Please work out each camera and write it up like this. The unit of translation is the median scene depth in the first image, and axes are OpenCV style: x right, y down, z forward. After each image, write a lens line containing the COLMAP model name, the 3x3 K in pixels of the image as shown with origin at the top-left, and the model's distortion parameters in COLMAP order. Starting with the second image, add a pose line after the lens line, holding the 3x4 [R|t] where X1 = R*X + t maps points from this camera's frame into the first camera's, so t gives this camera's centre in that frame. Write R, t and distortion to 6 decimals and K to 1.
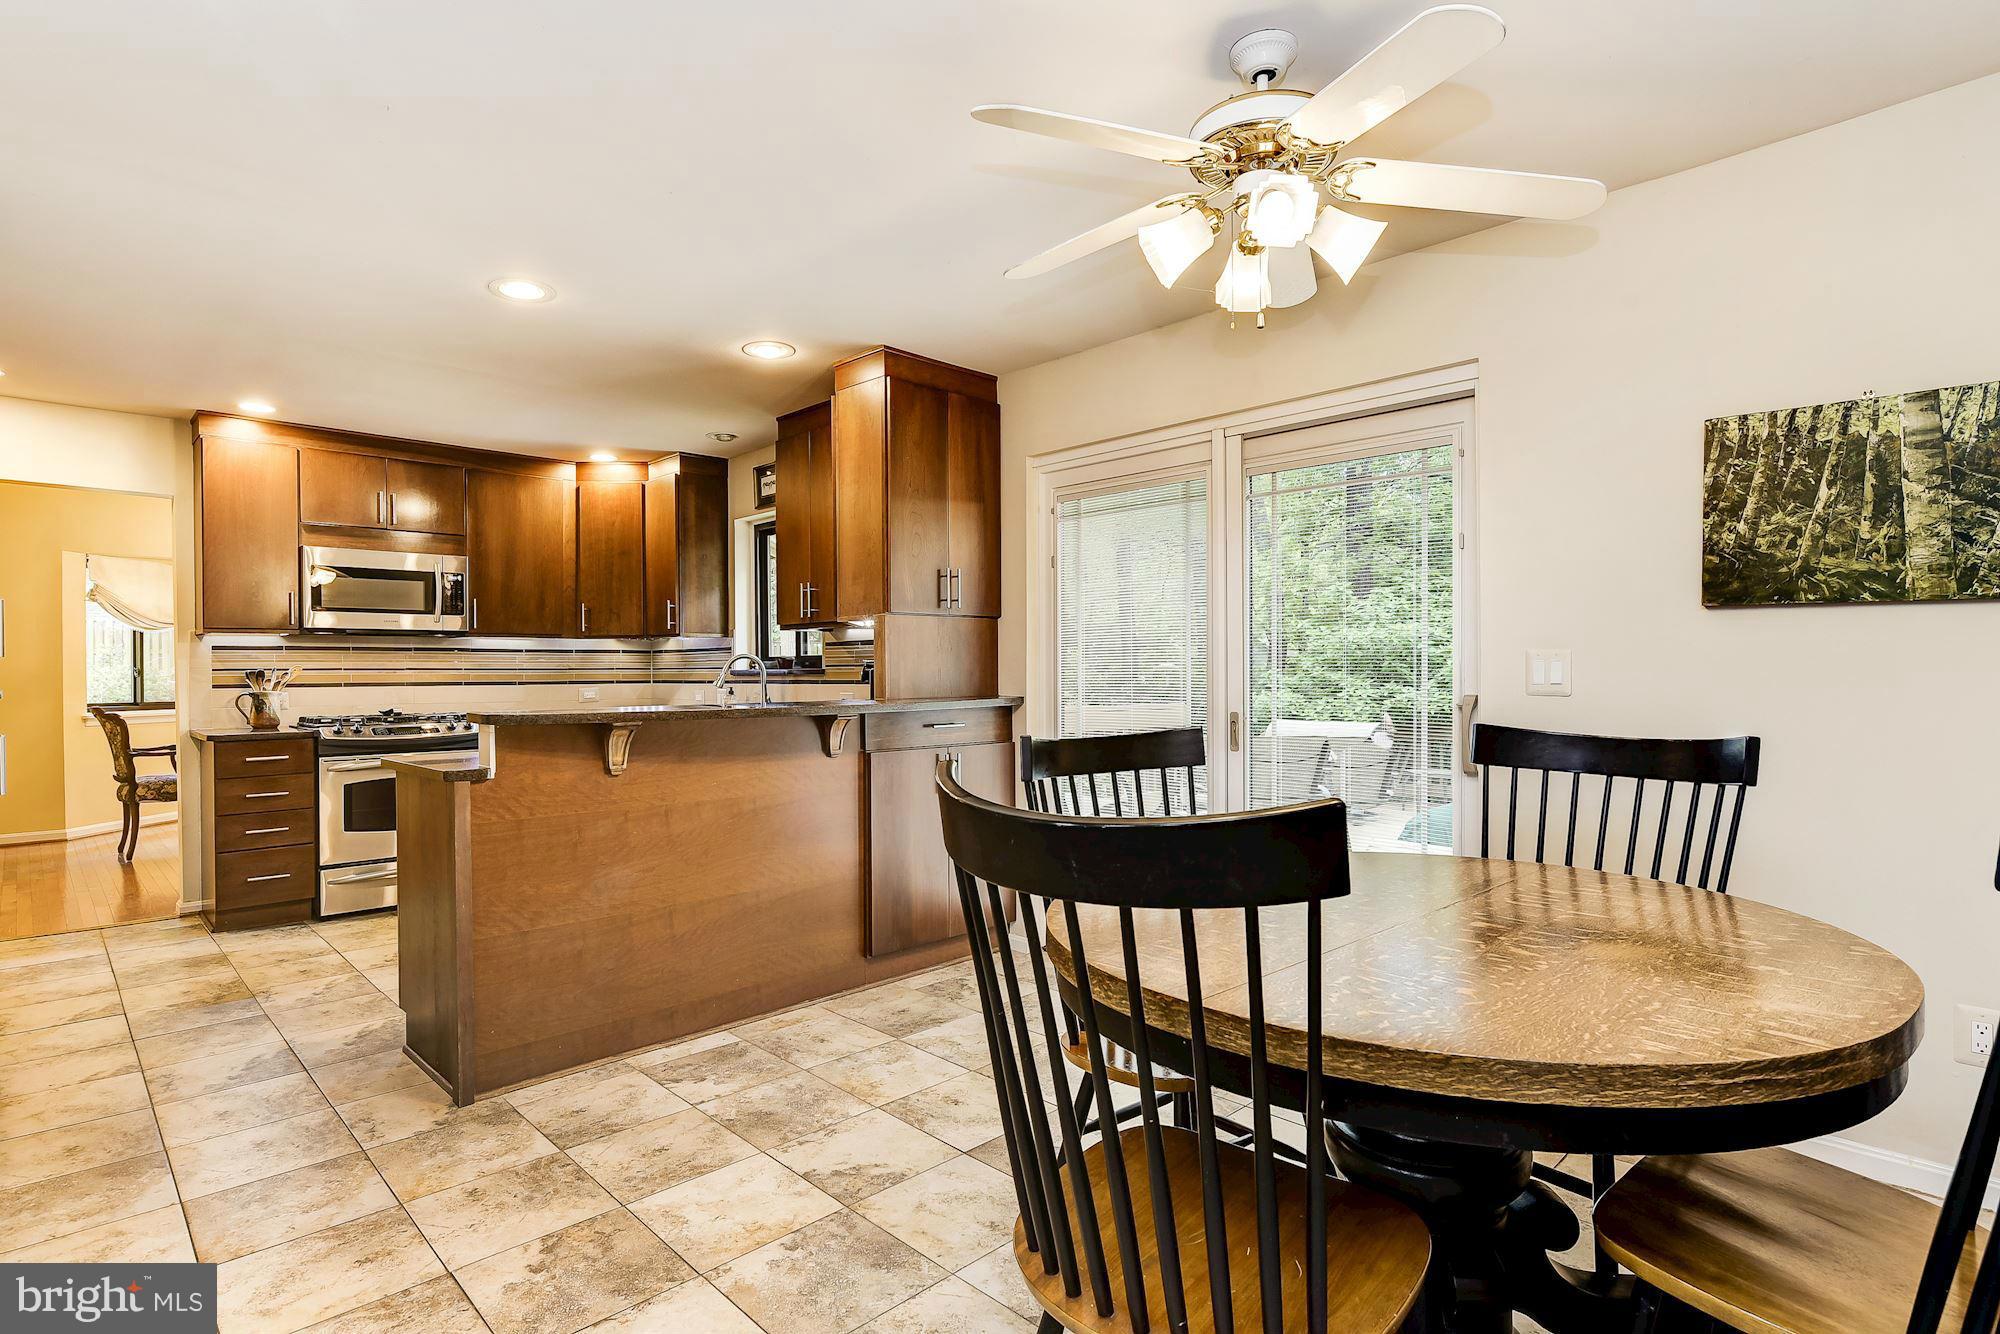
lens RADIAL K [[1011.5, 0, 1005.1], [0, 1011.5, 675.8], [0, 0, 1]] dist [-0.012341, 0.003562]
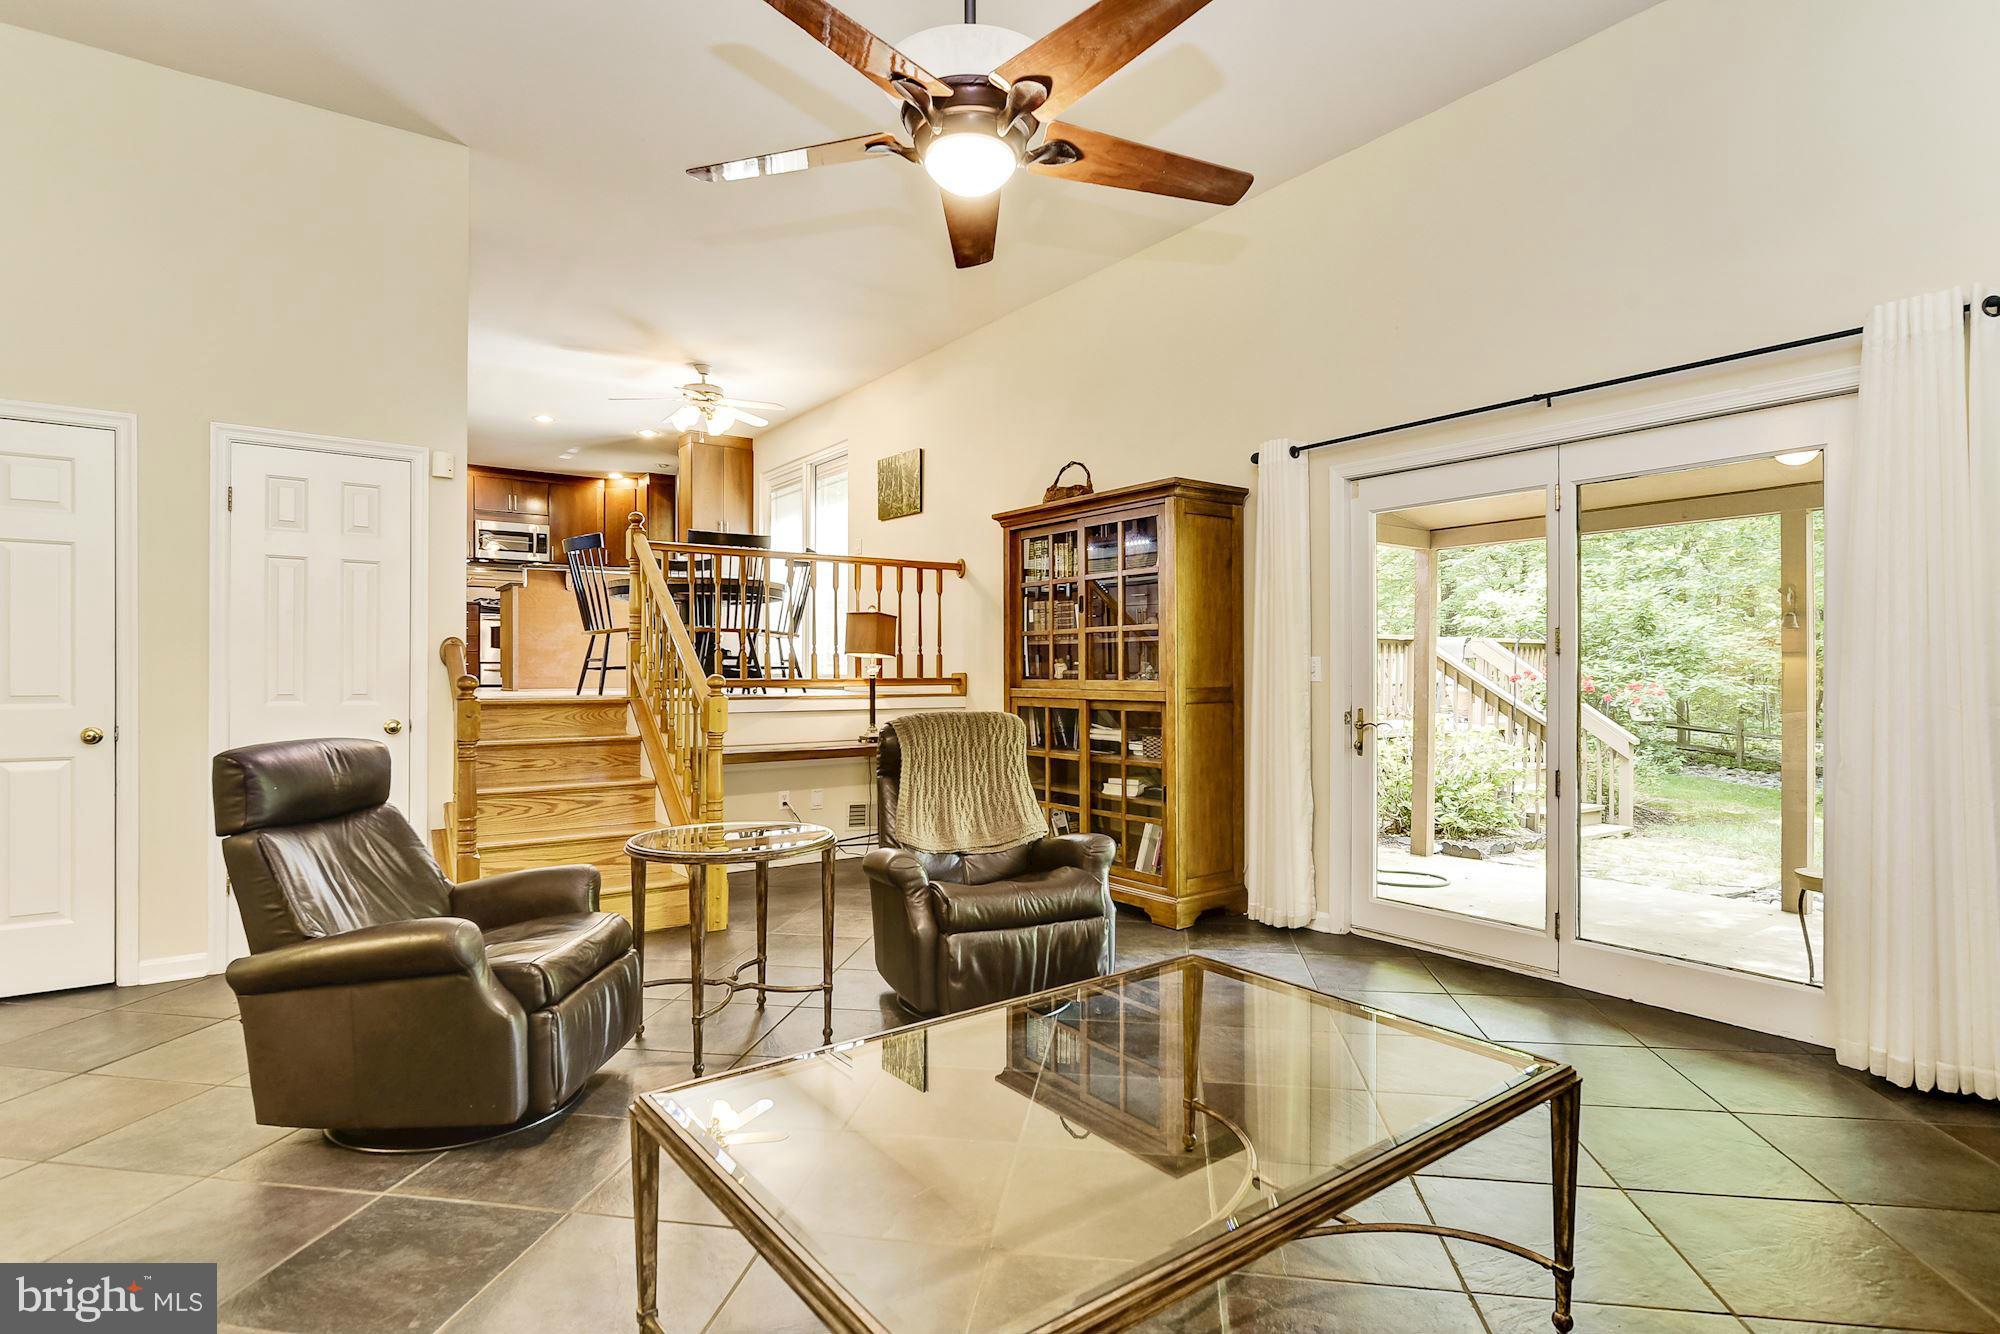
lens RADIAL K [[1011.5, 0, 997.9], [0, 1011.5, 663.0], [0, 0, 1]] dist [-0.012341, 0.003562]
pose [[0.988894, 0.004220, -0.148564, 0.692704], [-0.006073, 0.999909, -0.012021, 0.184315], [0.148500, 0.012789, 0.988830, -0.917482]]
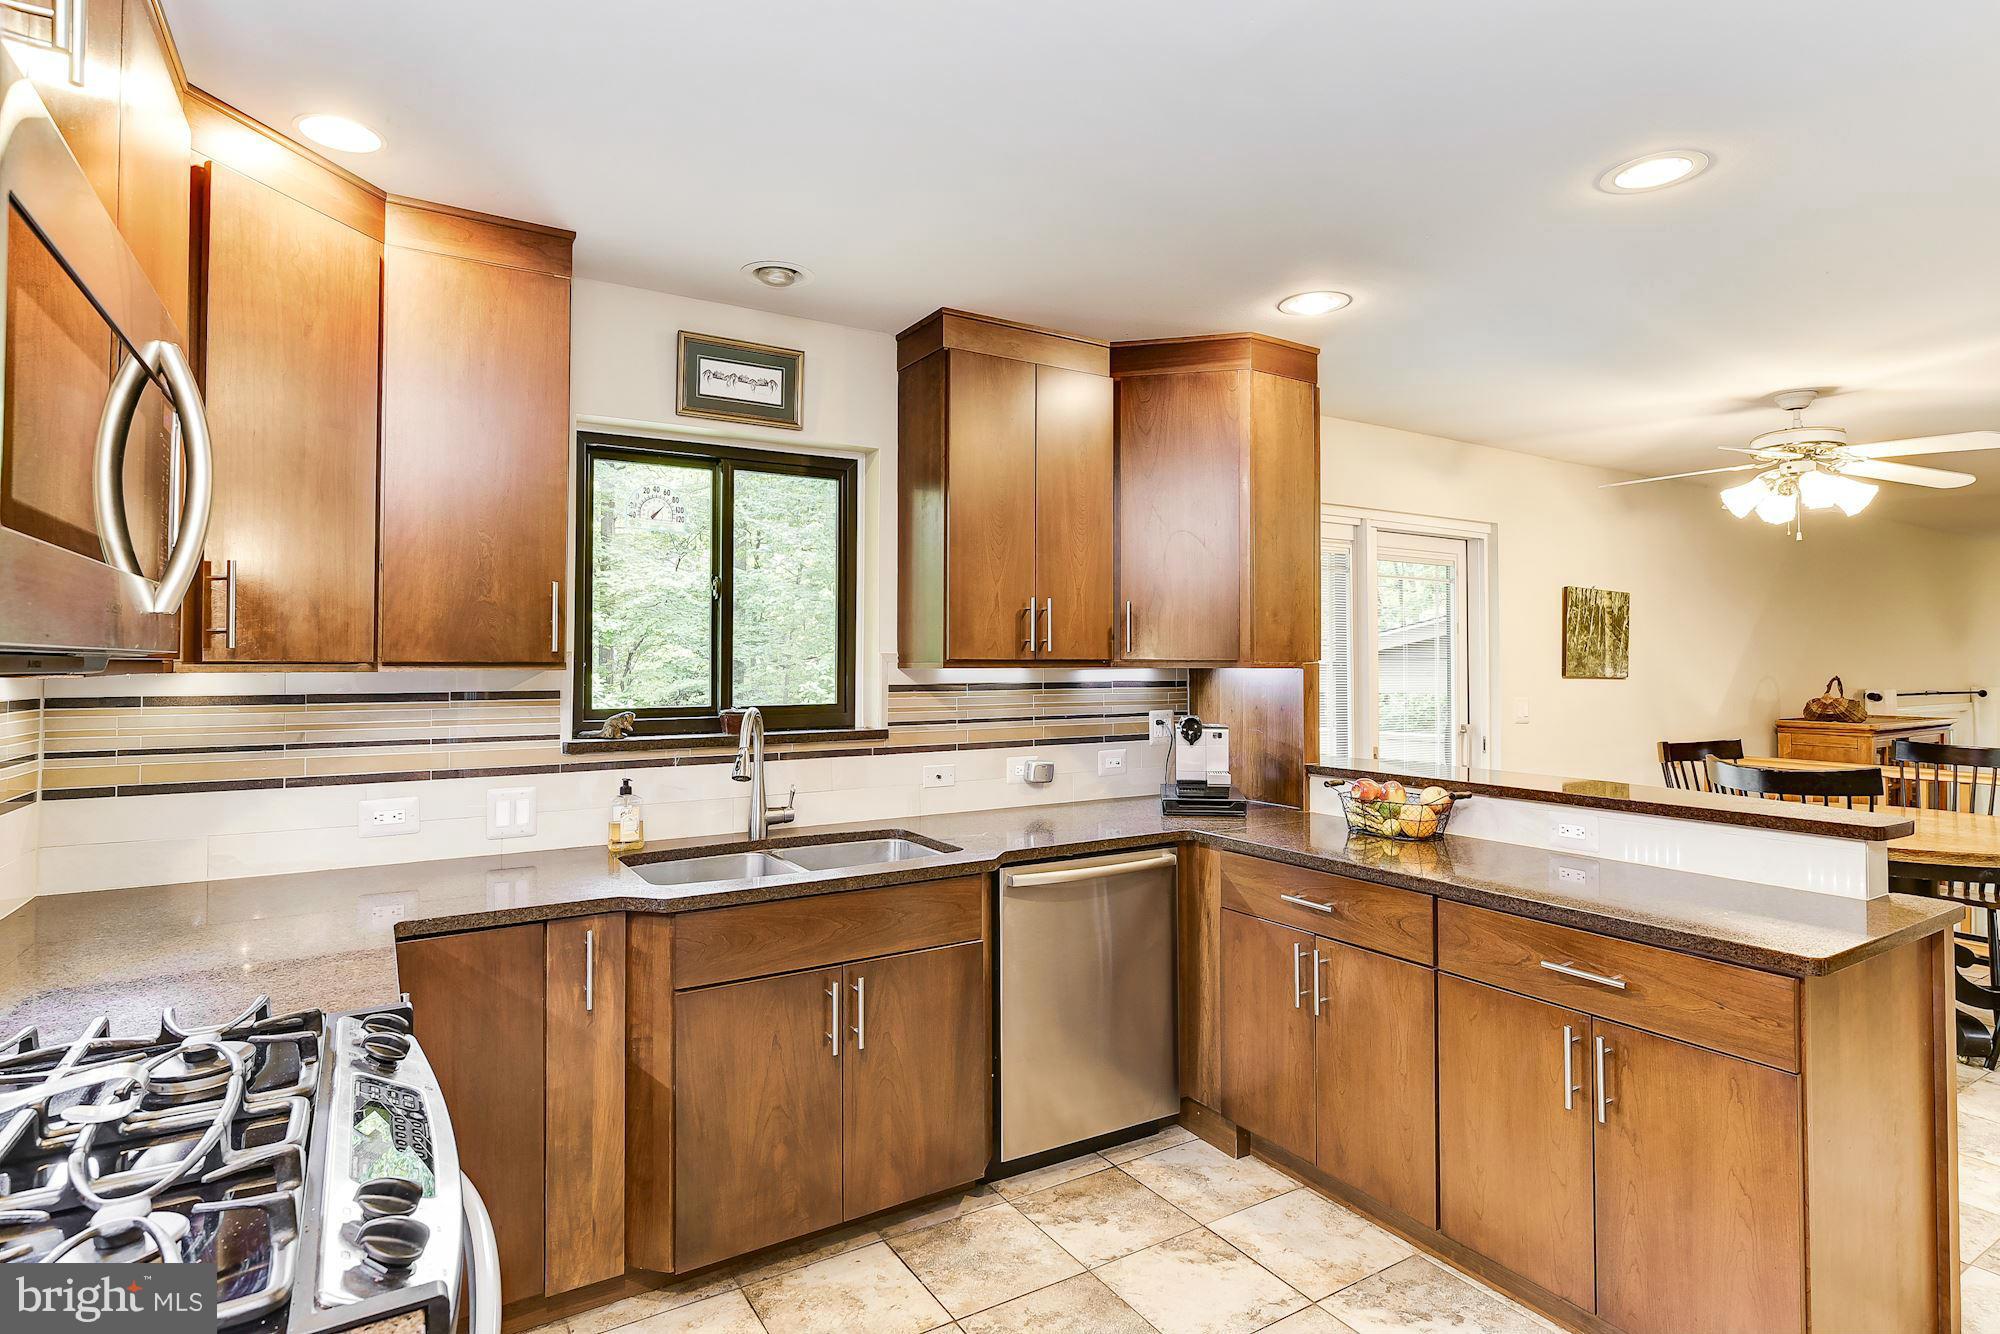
lens RADIAL K [[1011.5, 0, 1007.9], [0, 1011.5, 642.1], [0, 0, 1]] dist [-0.012341, 0.003562]
pose [[0.220608, 0.025956, 0.975017, -0.715043], [0.003809, 0.999615, -0.027473, -0.039684], [-0.975355, 0.009774, 0.220425, 0.759651]]
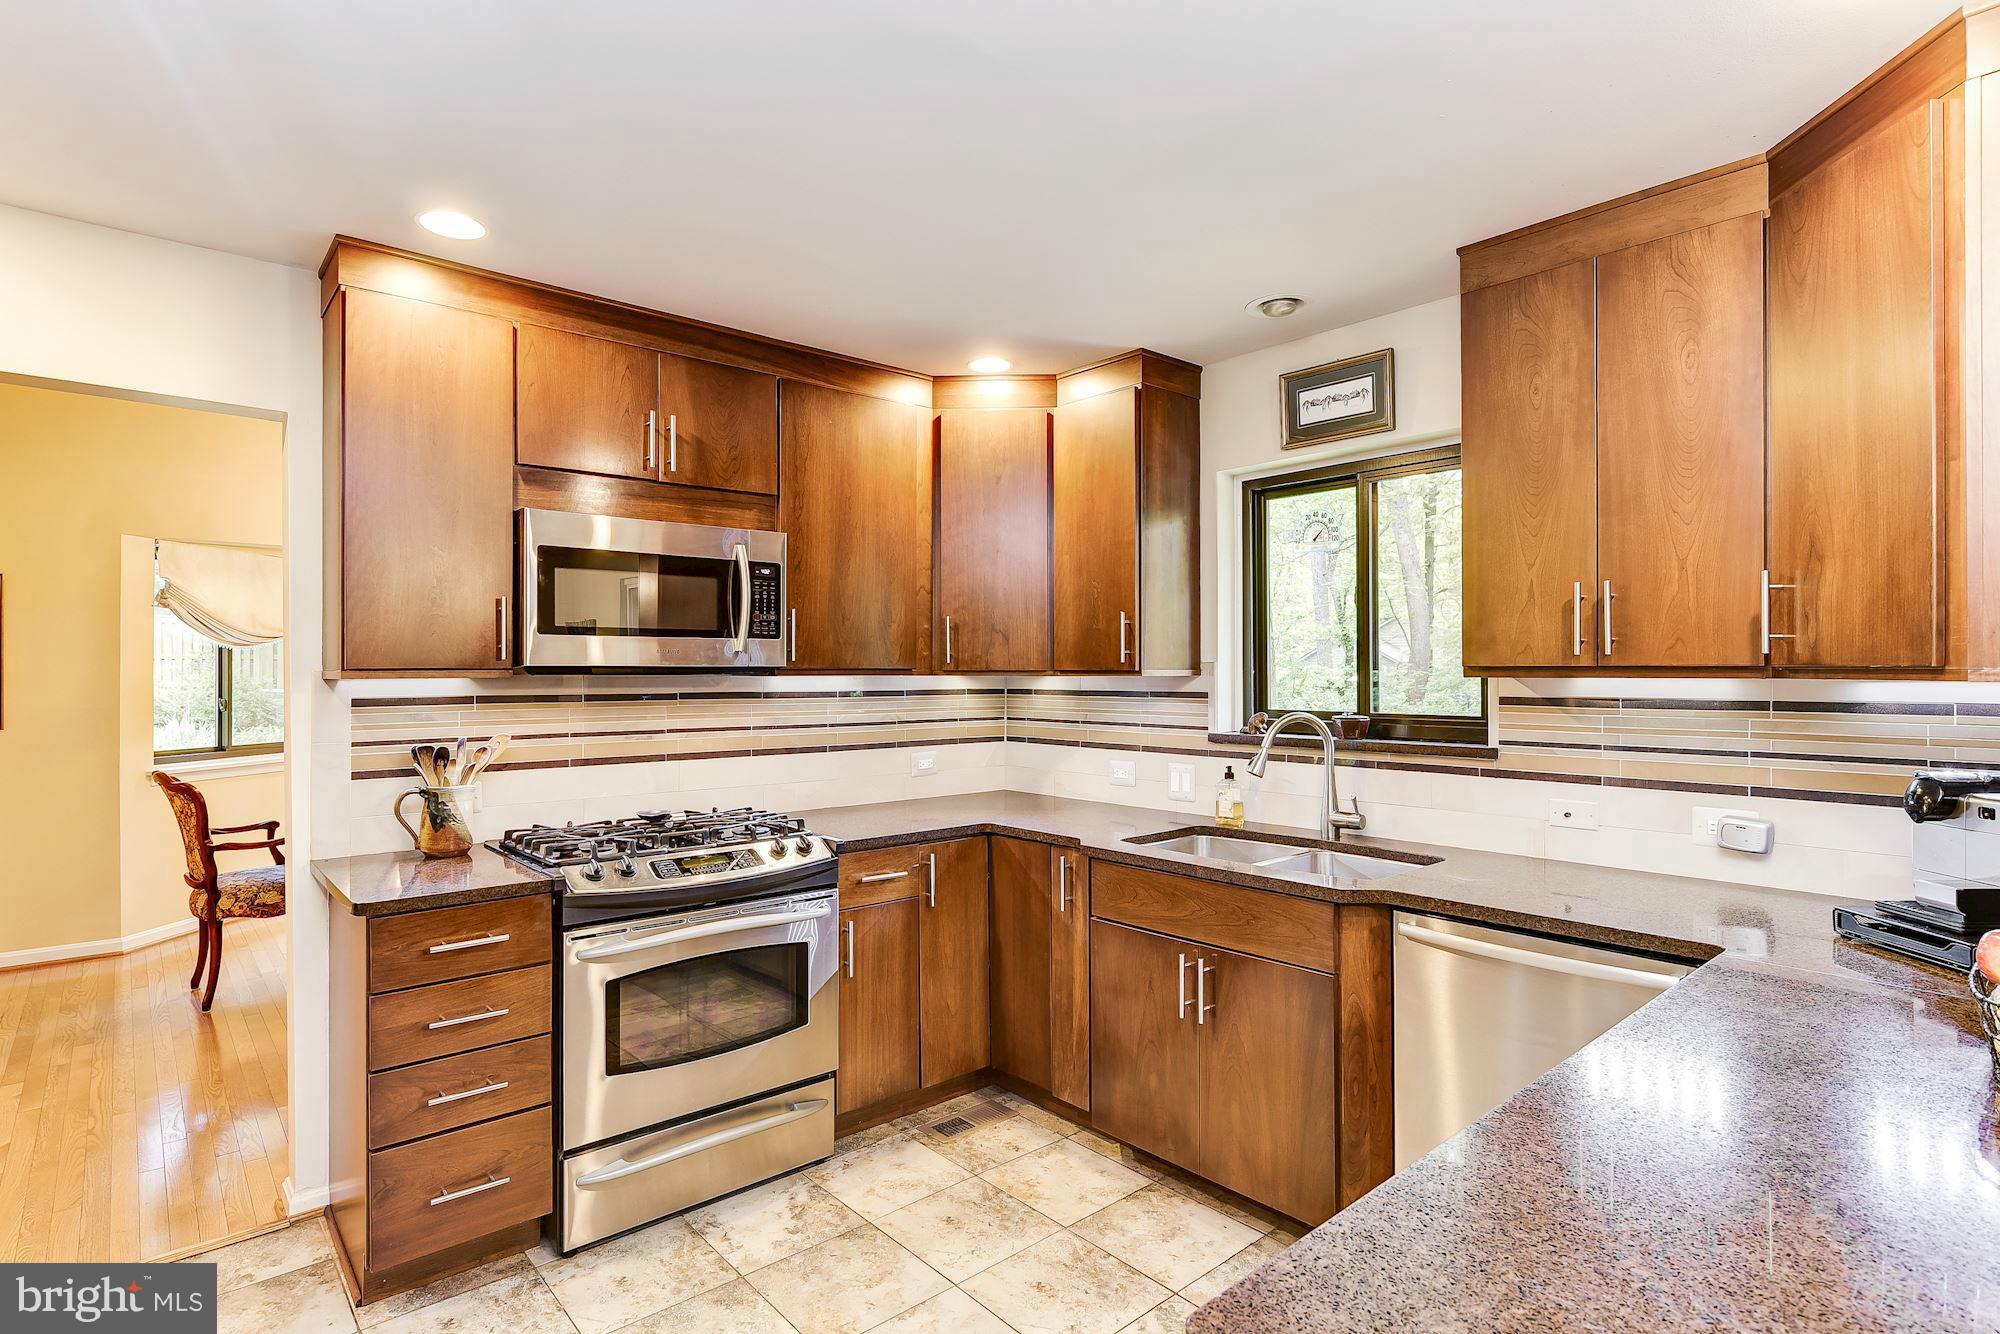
lens RADIAL K [[1011.5, 0, 992.6], [0, 1011.5, 665.9], [0, 0, 1]] dist [-0.012341, 0.003562]
pose [[0.997997, 0.005136, -0.063051, -0.383802], [-0.005699, 0.999946, -0.008746, -0.040546], [0.063003, 0.009088, 0.997972, 0.450349]]
